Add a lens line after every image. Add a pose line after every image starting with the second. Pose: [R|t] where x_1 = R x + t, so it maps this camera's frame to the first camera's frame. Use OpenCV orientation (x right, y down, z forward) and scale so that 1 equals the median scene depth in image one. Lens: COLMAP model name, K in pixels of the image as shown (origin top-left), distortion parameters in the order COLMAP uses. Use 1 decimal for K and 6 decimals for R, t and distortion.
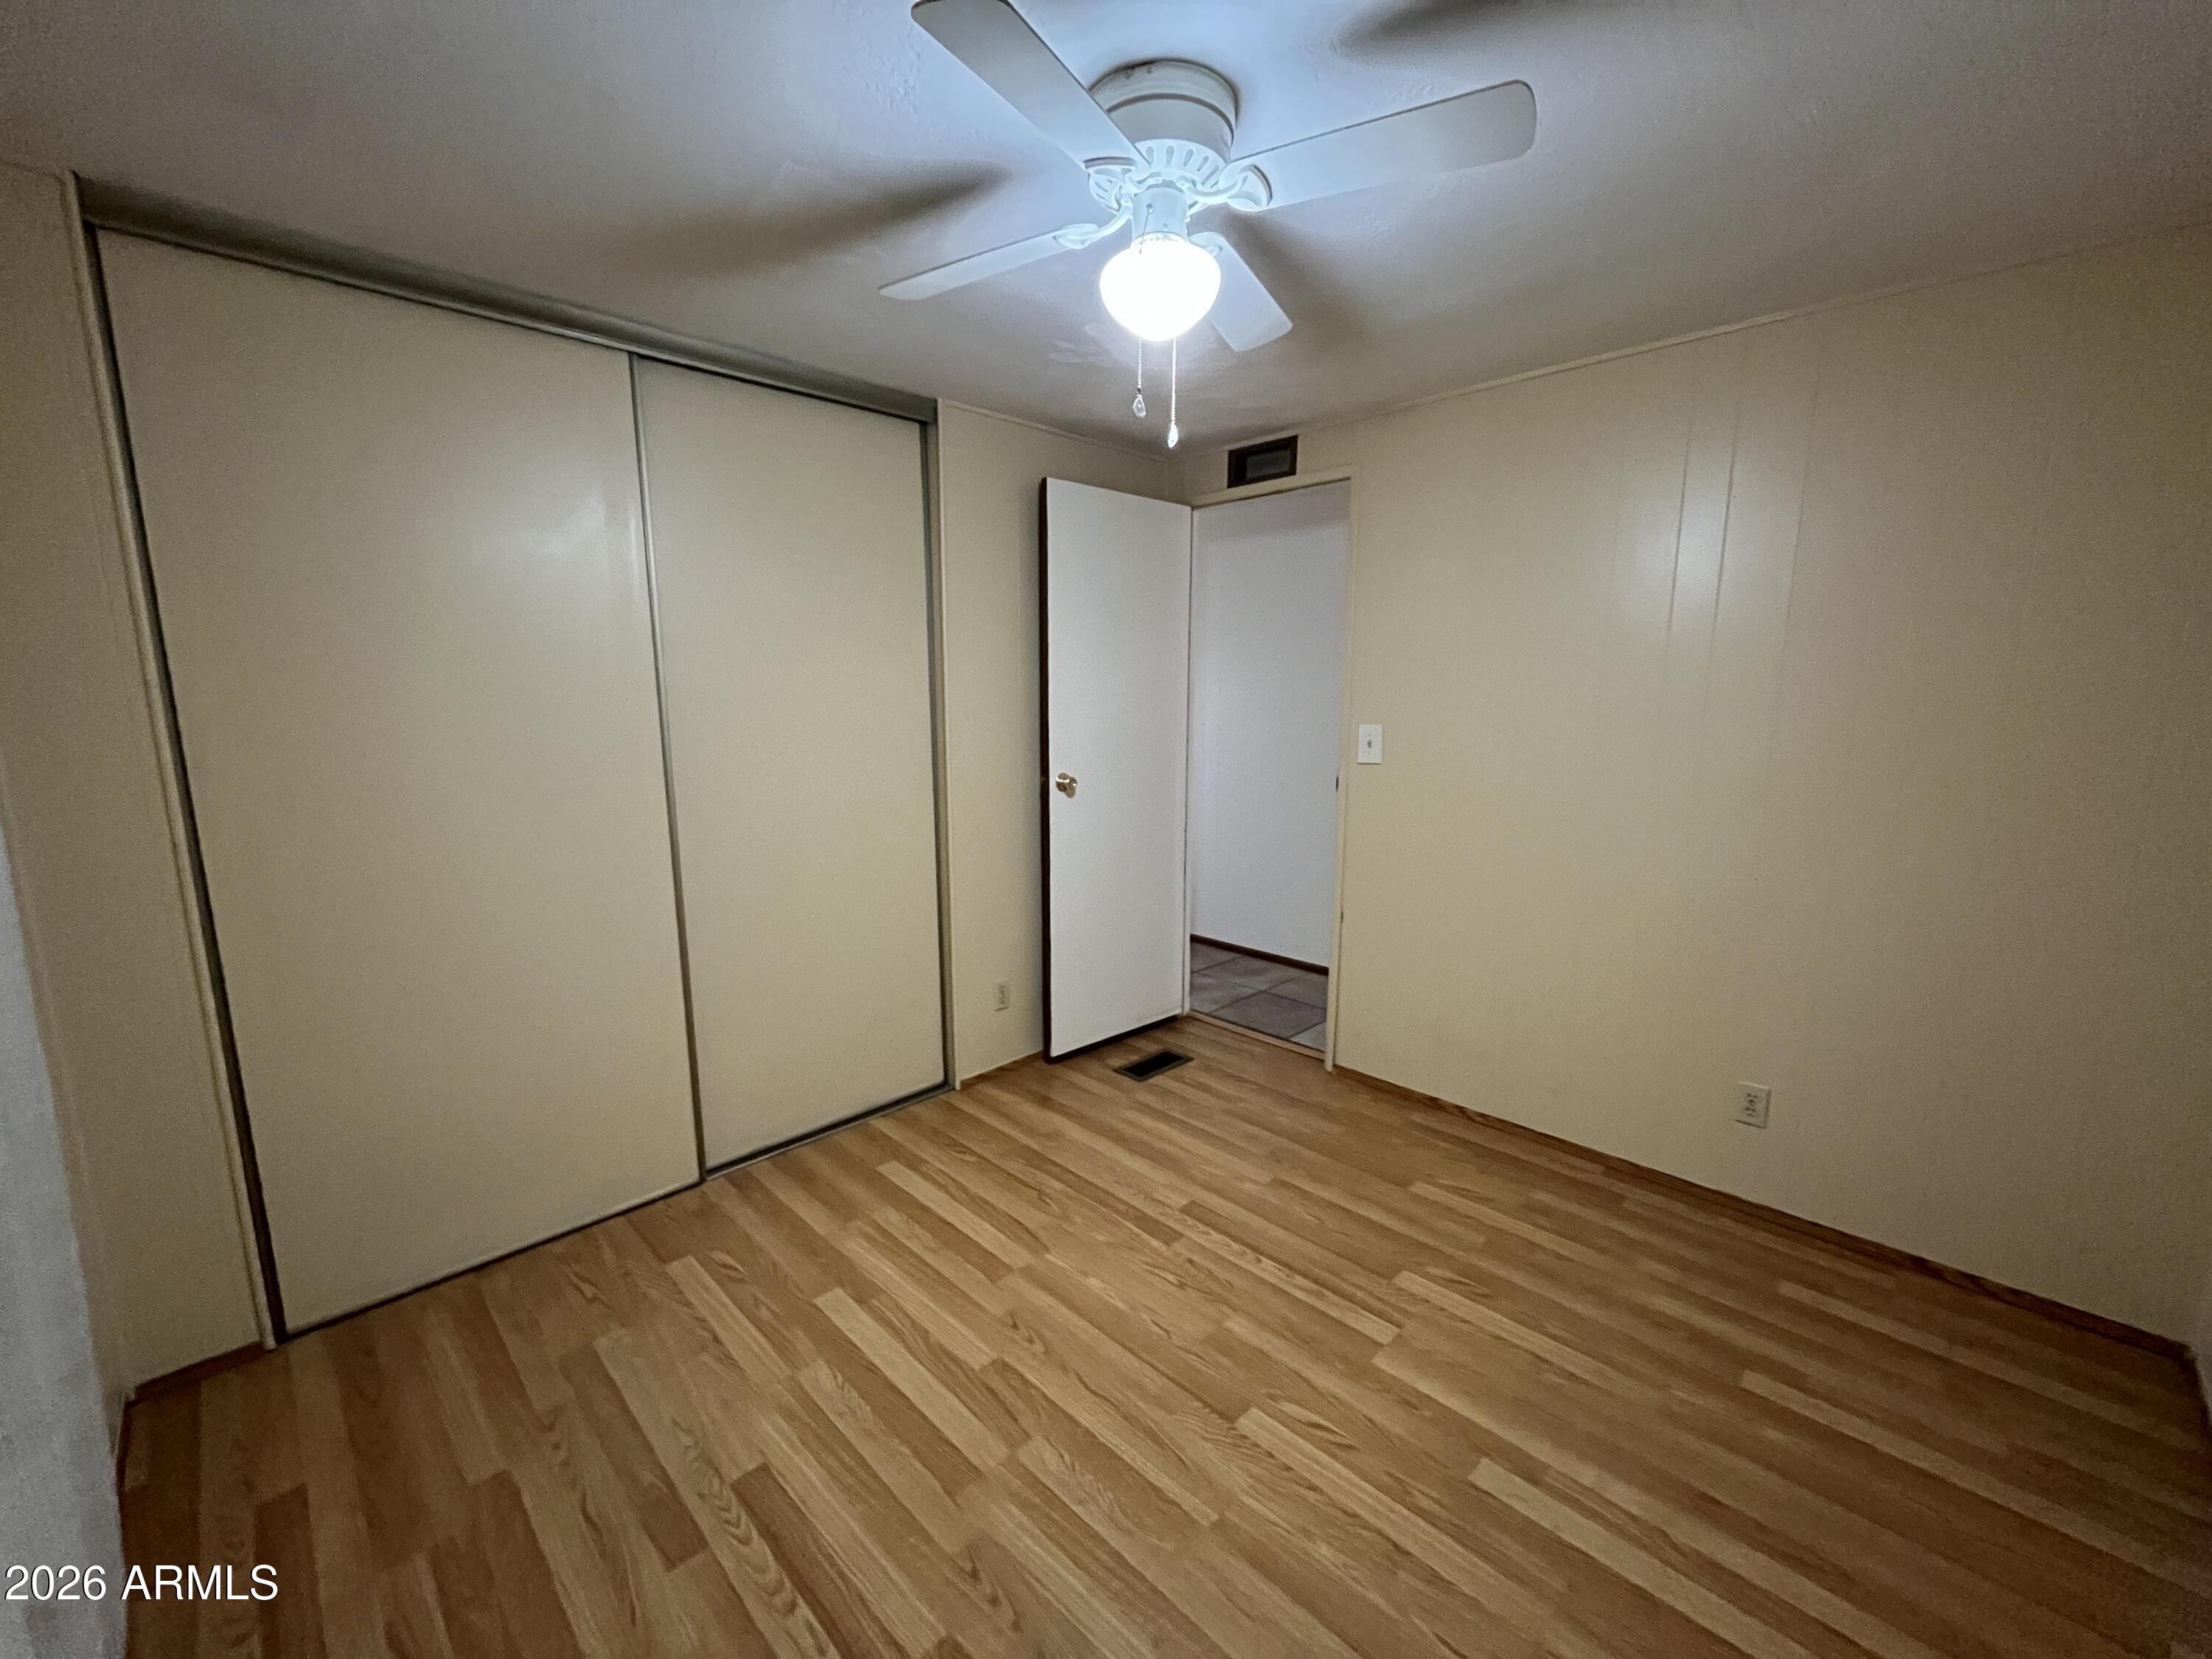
lens RADIAL K [[889.1, 0, 1104.9], [0, 889.1, 837.7], [0, 0, 1]] dist [-0.010494, 0.001047]
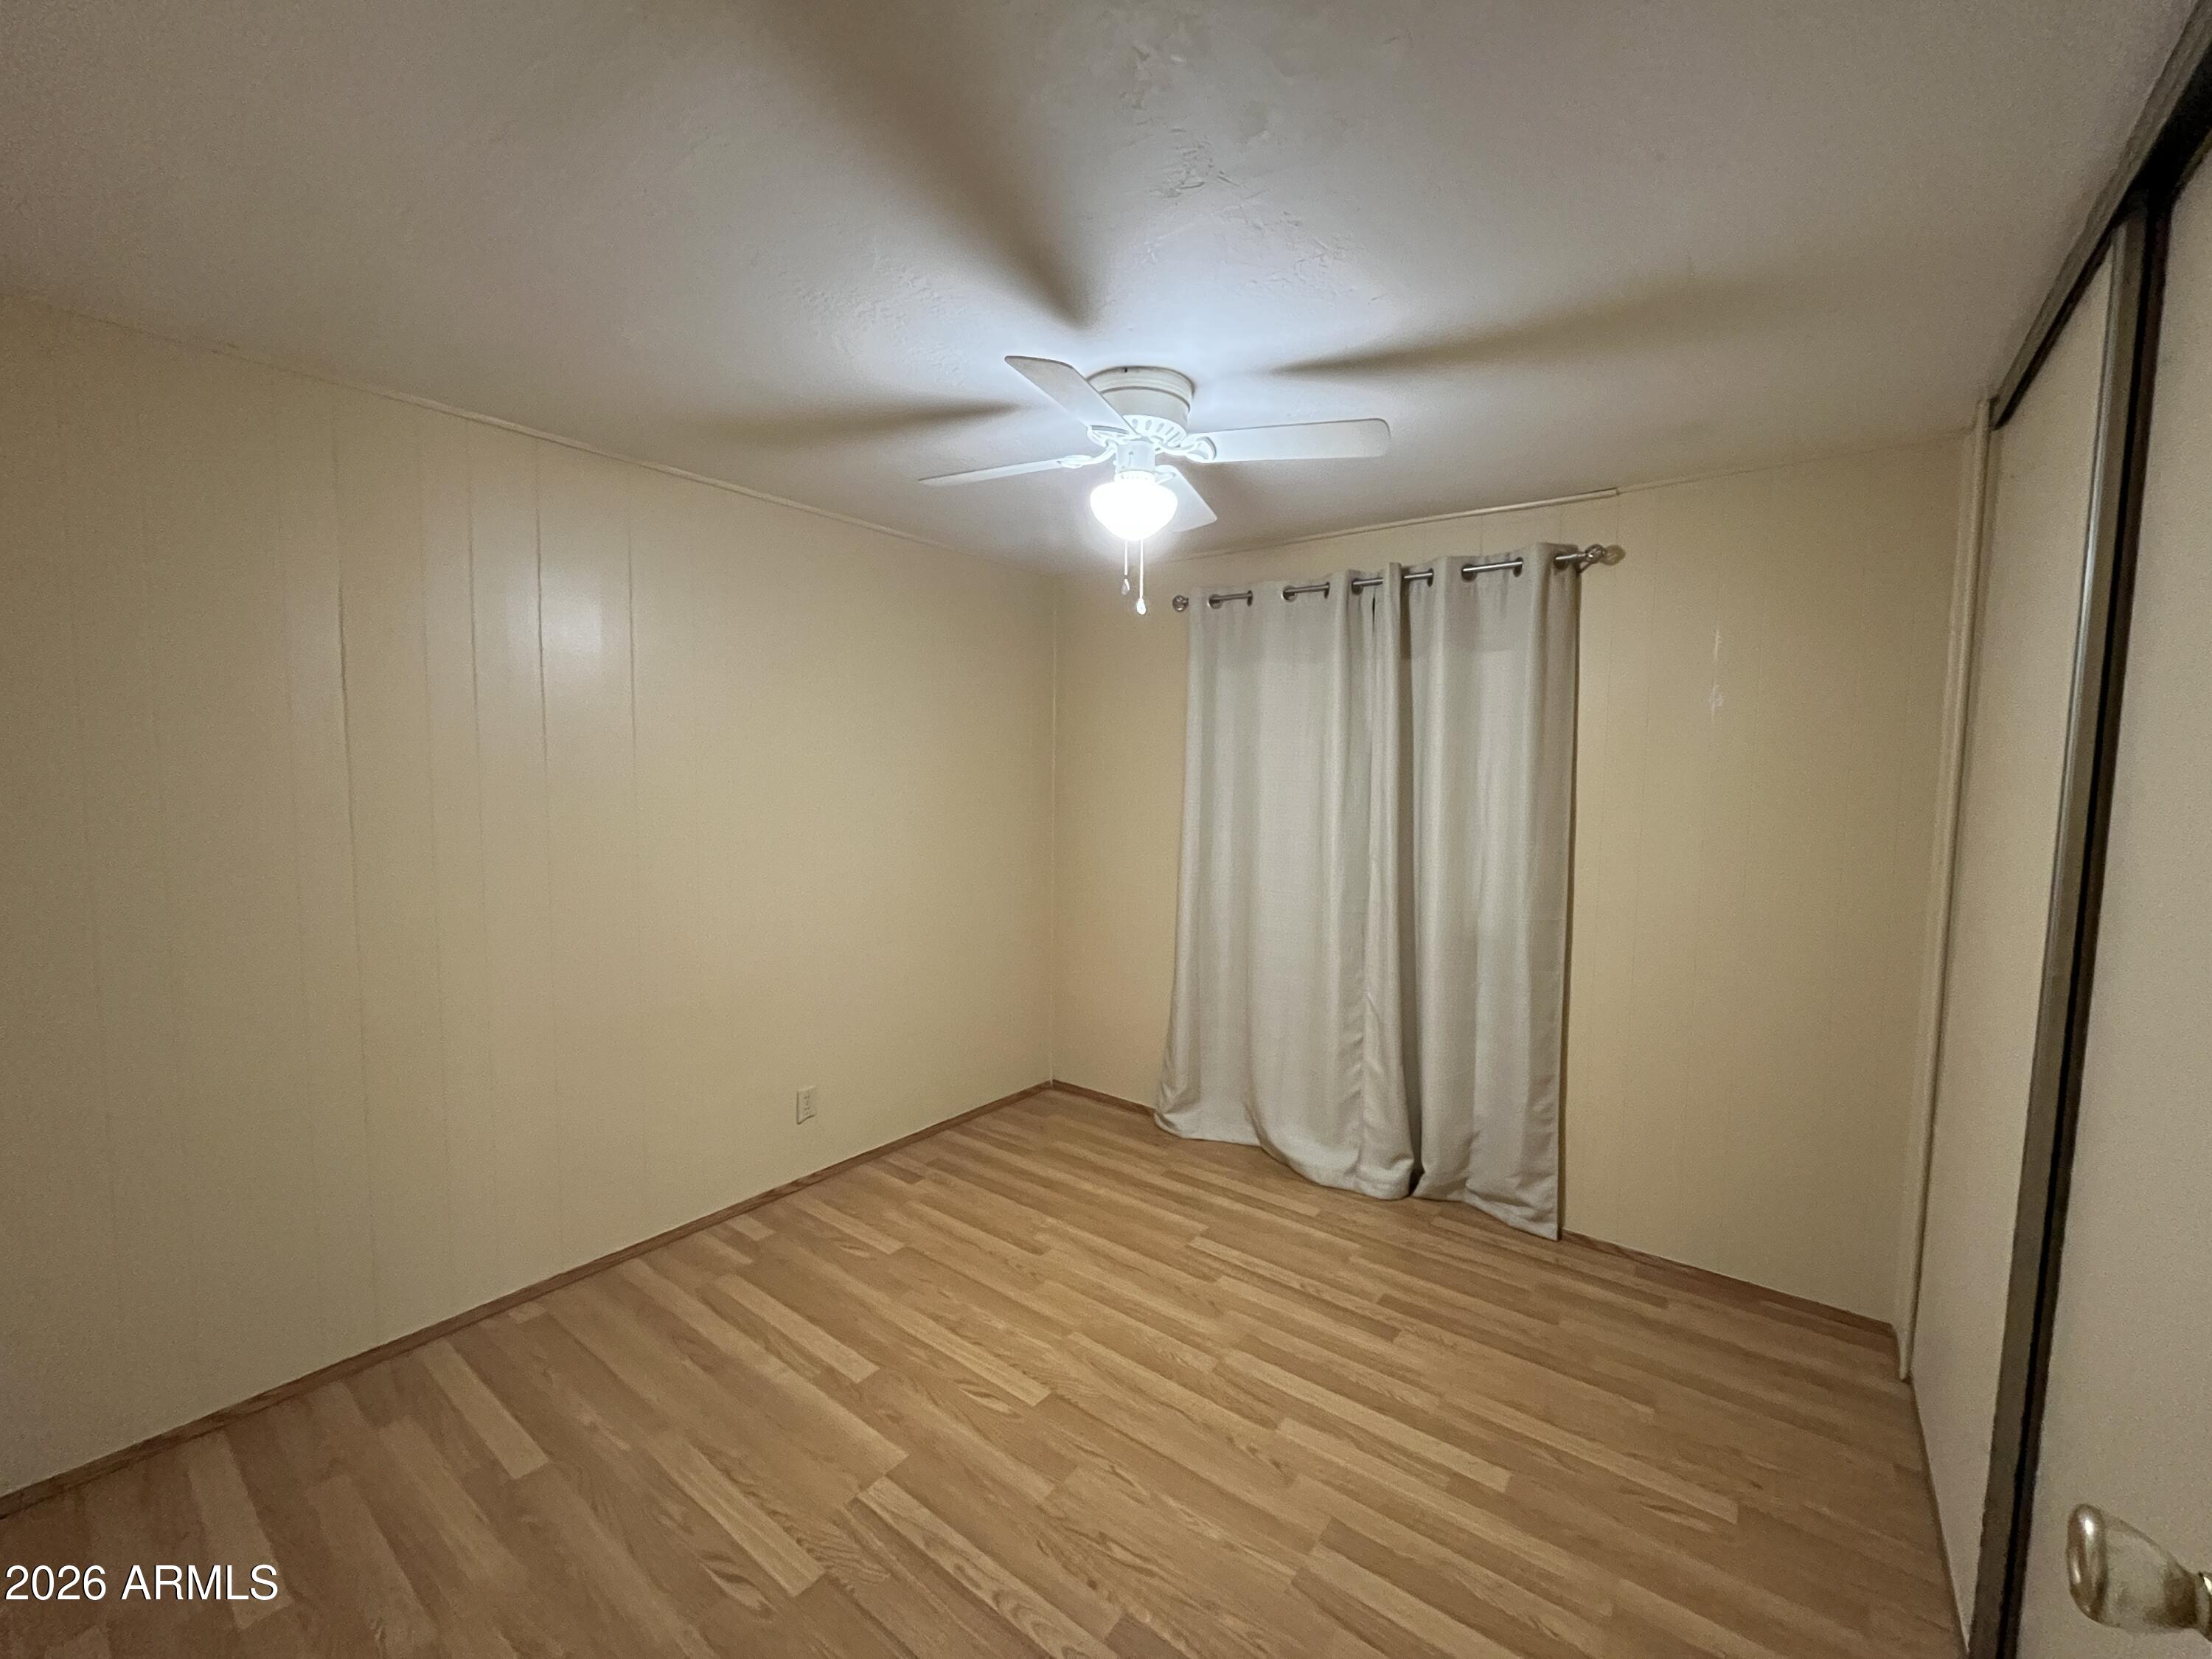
lens RADIAL K [[889.1, 0, 1104.9], [0, 889.1, 837.7], [0, 0, 1]] dist [-0.010494, 0.001047]
pose [[-0.990808, -0.005416, -0.135168, 0.223097], [-0.037991, 0.970127, 0.239606, -0.332556], [0.129832, 0.242538, -0.961415, 1.837398]]
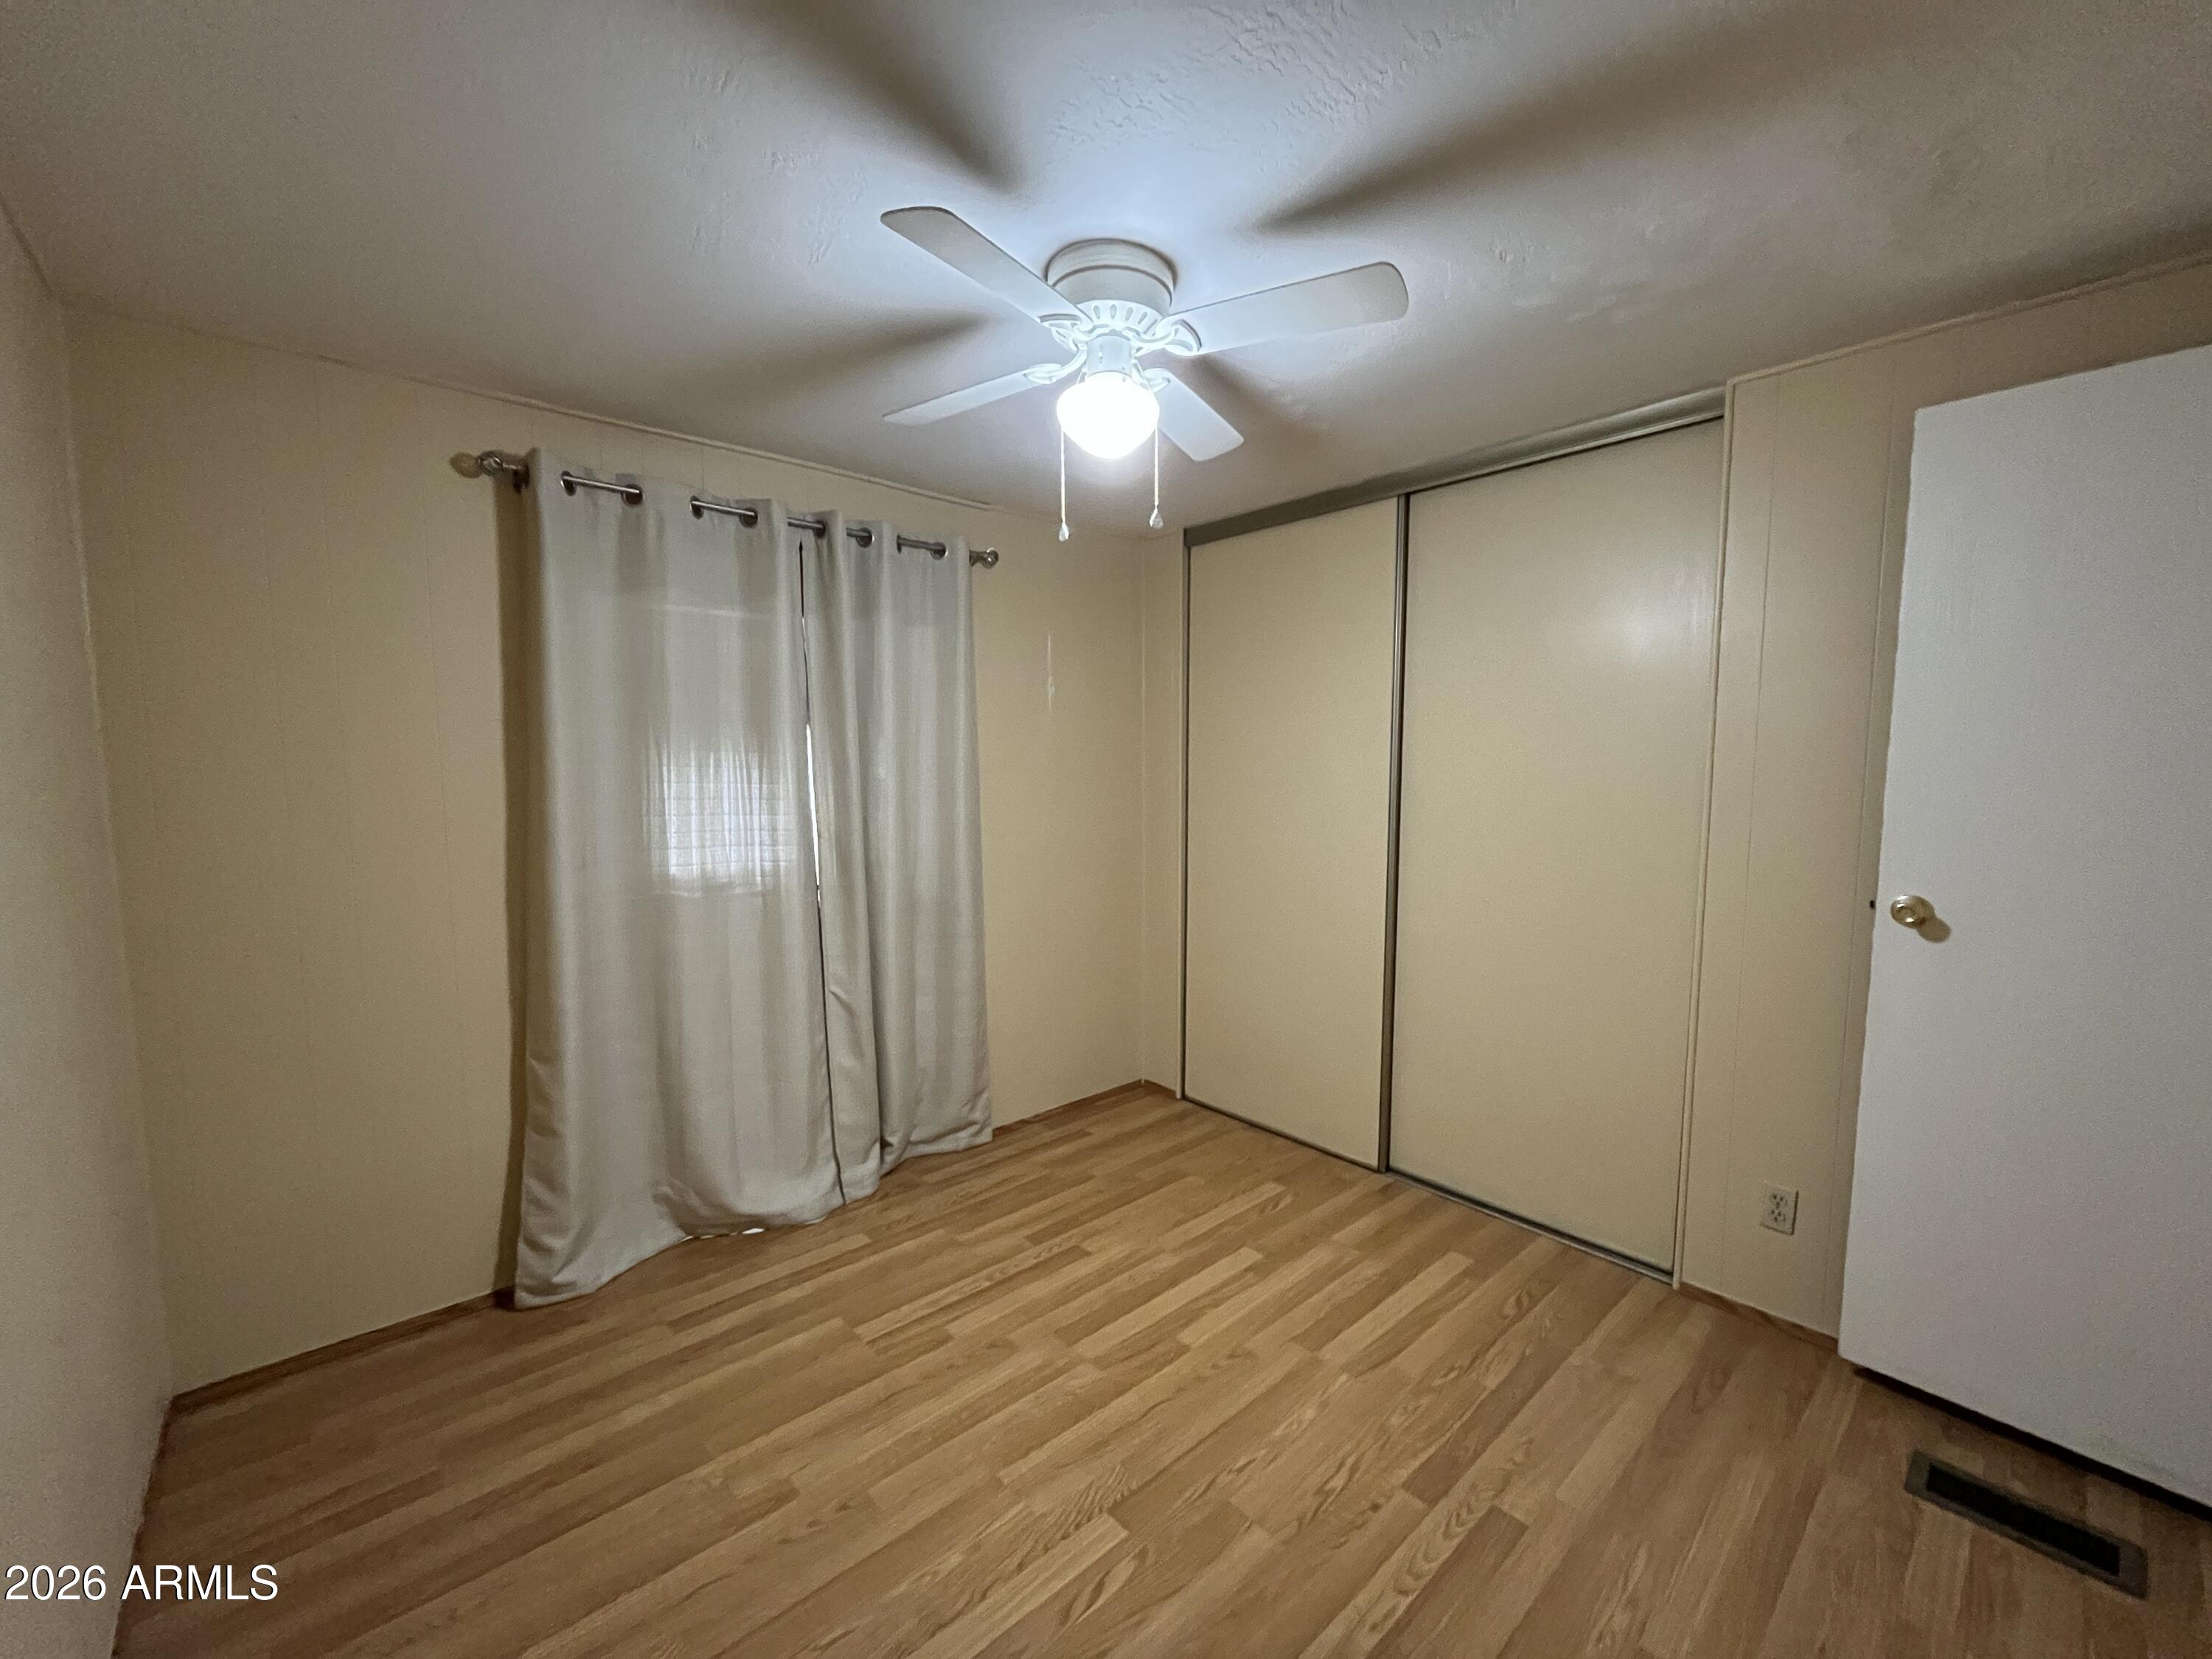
lens RADIAL K [[889.1, 0, 1104.9], [0, 889.1, 837.7], [0, 0, 1]] dist [-0.010494, 0.001047]
pose [[-0.055713, 0.085790, -0.994754, 0.959482], [-0.162034, 0.982318, 0.093793, -0.134220], [0.985211, 0.166410, -0.040827, 0.848222]]
